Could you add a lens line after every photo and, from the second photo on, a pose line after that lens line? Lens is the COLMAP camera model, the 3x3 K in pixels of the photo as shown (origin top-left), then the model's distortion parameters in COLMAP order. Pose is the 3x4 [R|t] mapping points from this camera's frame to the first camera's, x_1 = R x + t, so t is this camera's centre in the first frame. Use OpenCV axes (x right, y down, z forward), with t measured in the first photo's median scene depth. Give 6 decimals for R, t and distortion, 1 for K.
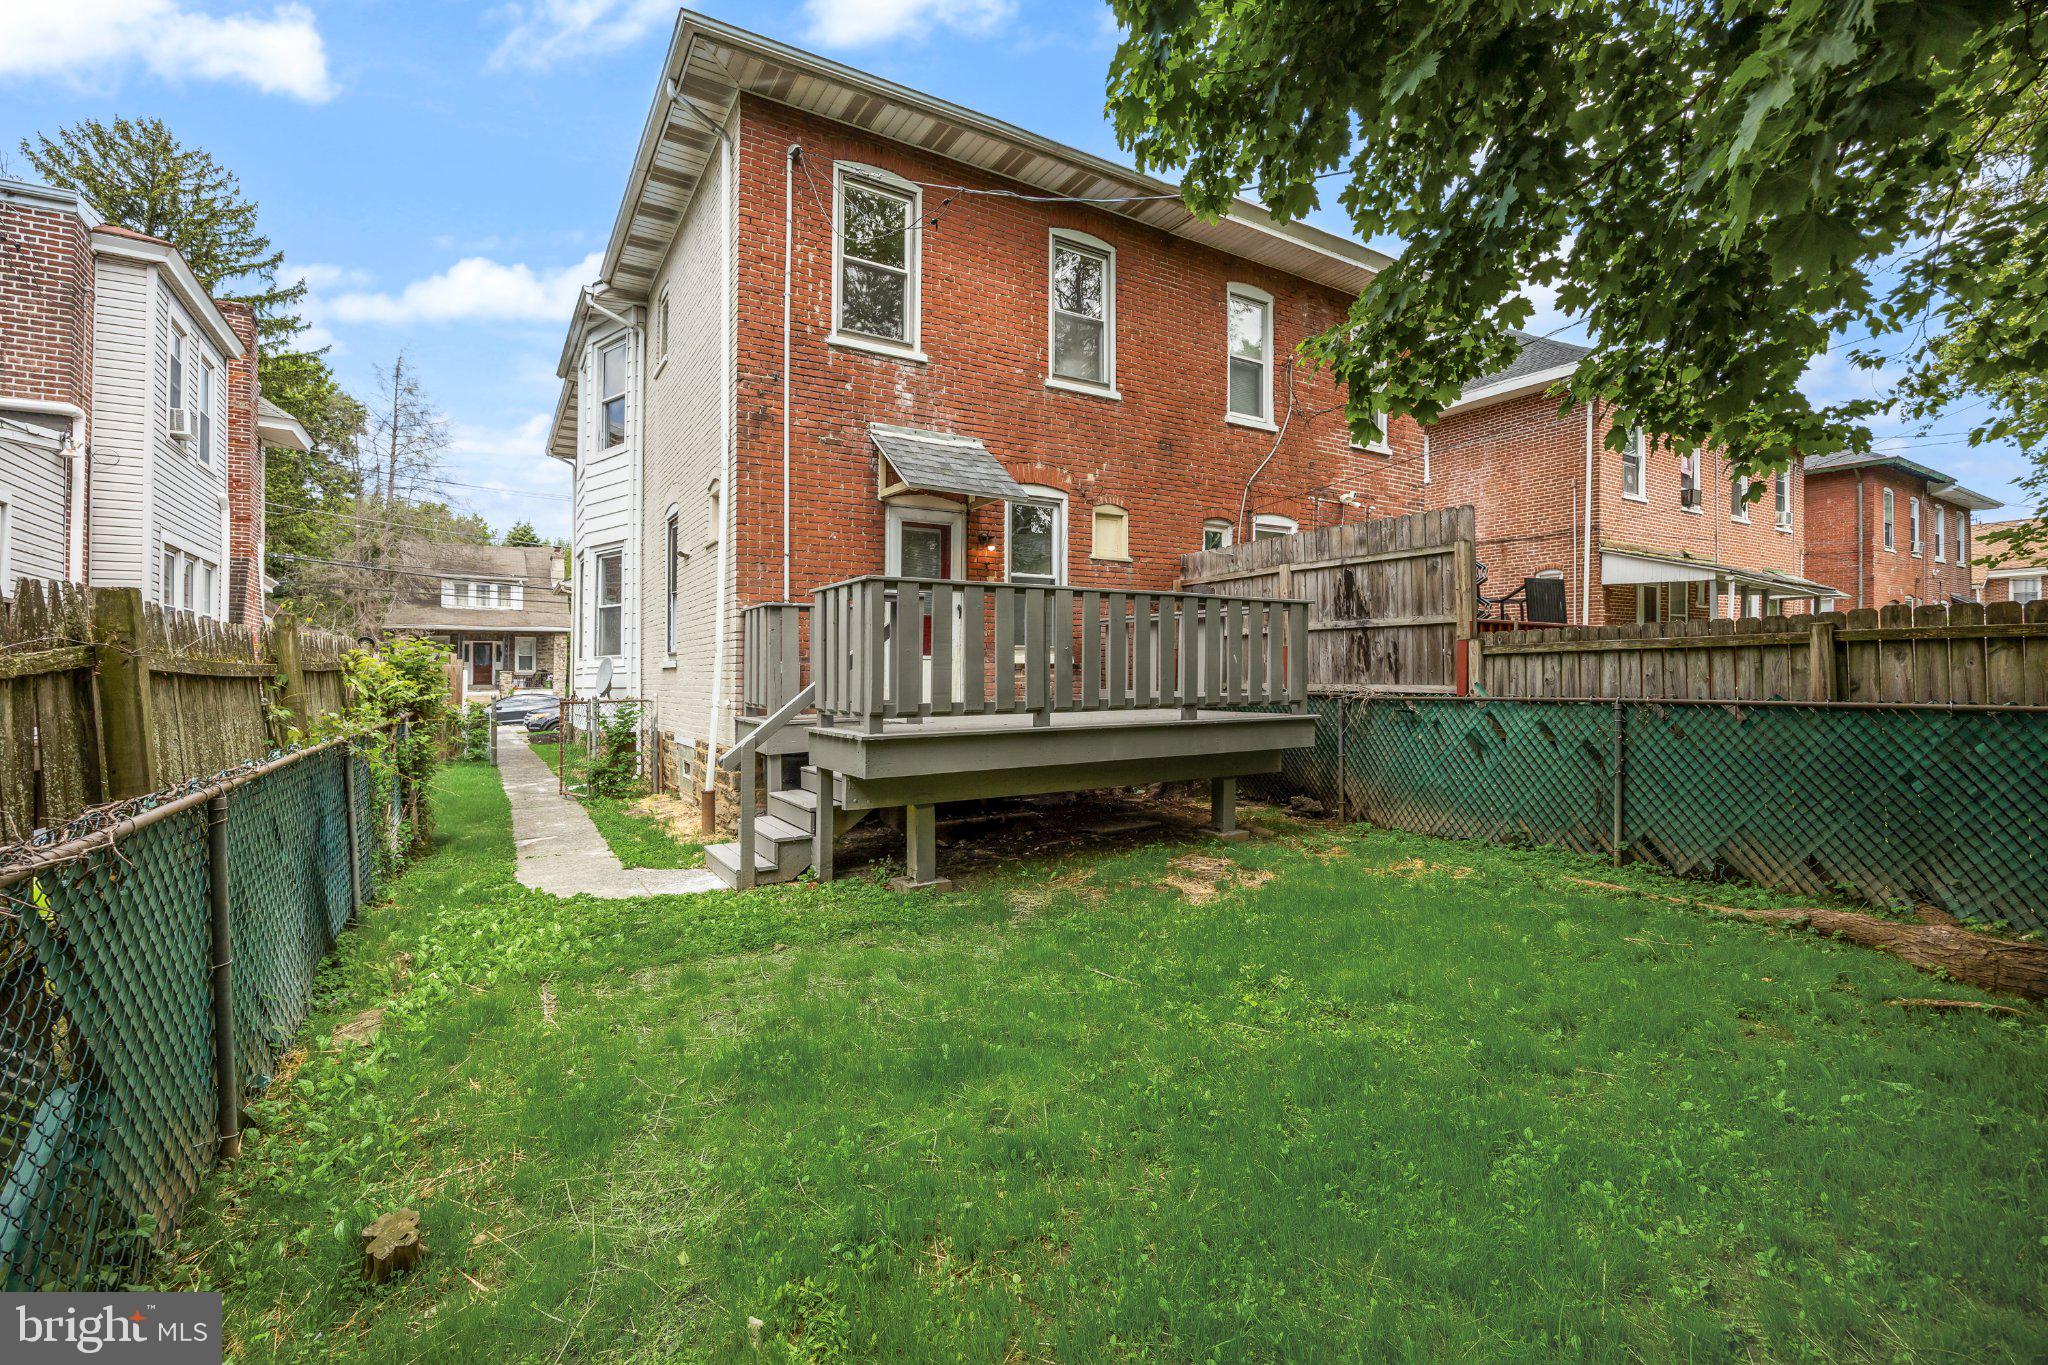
lens RADIAL K [[922.7, 0, 1046.1], [0, 922.7, 671.1], [0, 0, 1]] dist [-0.020930, 0.000413]
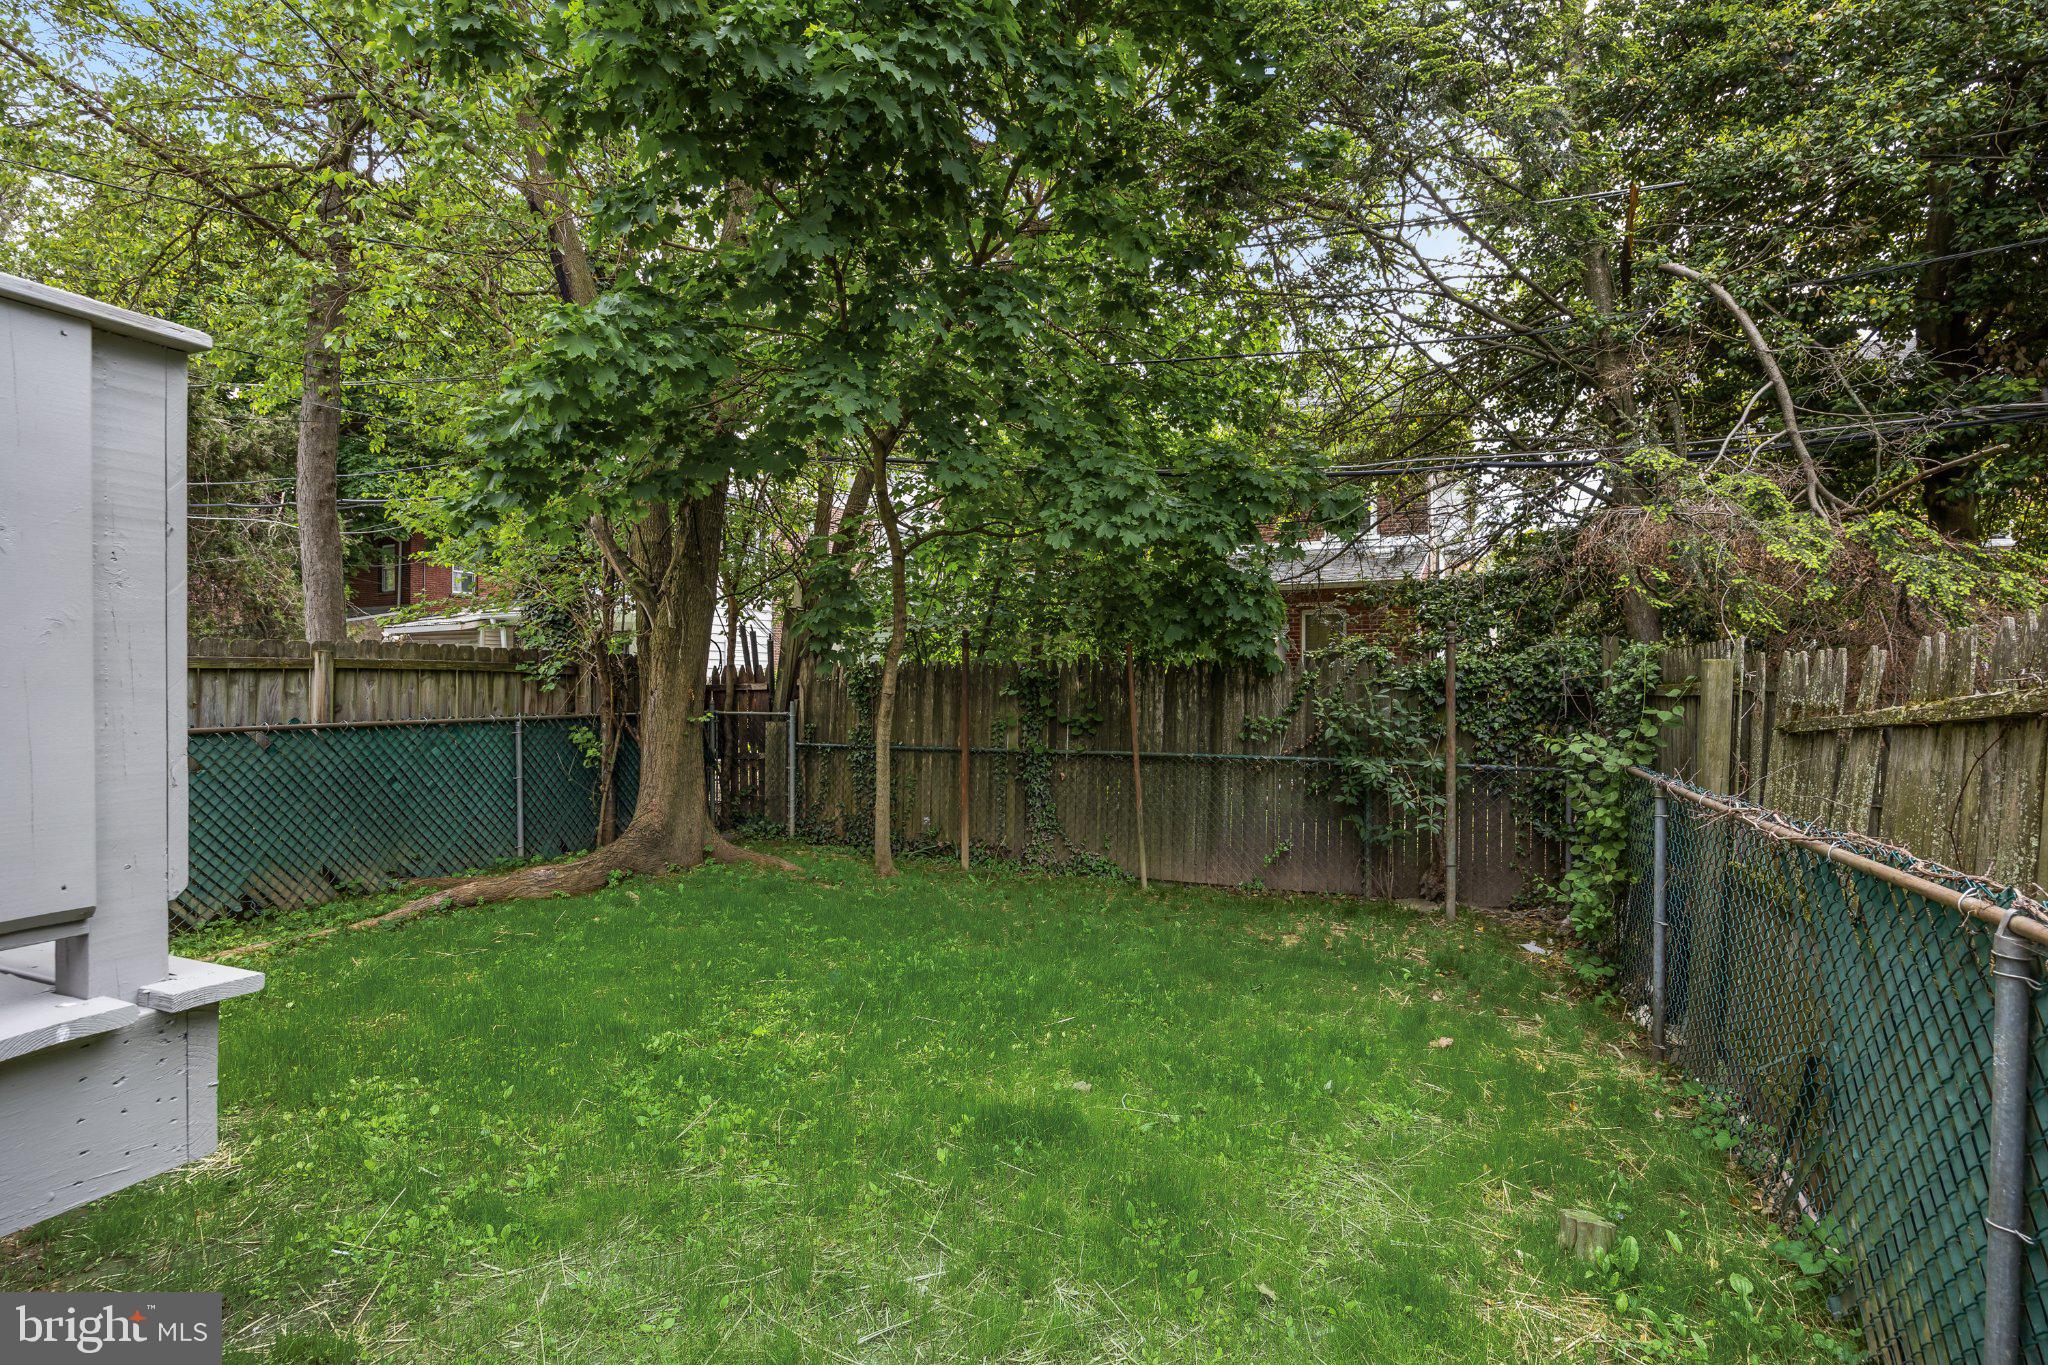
lens RADIAL K [[922.7, 0, 1042.0], [0, 922.7, 691.5], [0, 0, 1]] dist [-0.020930, 0.000413]
pose [[-0.610016, -0.001094, 0.792389, -0.534213], [0.001449, 0.999996, 0.002496, -0.005331], [-0.792388, 0.002671, -0.610011, 0.979754]]
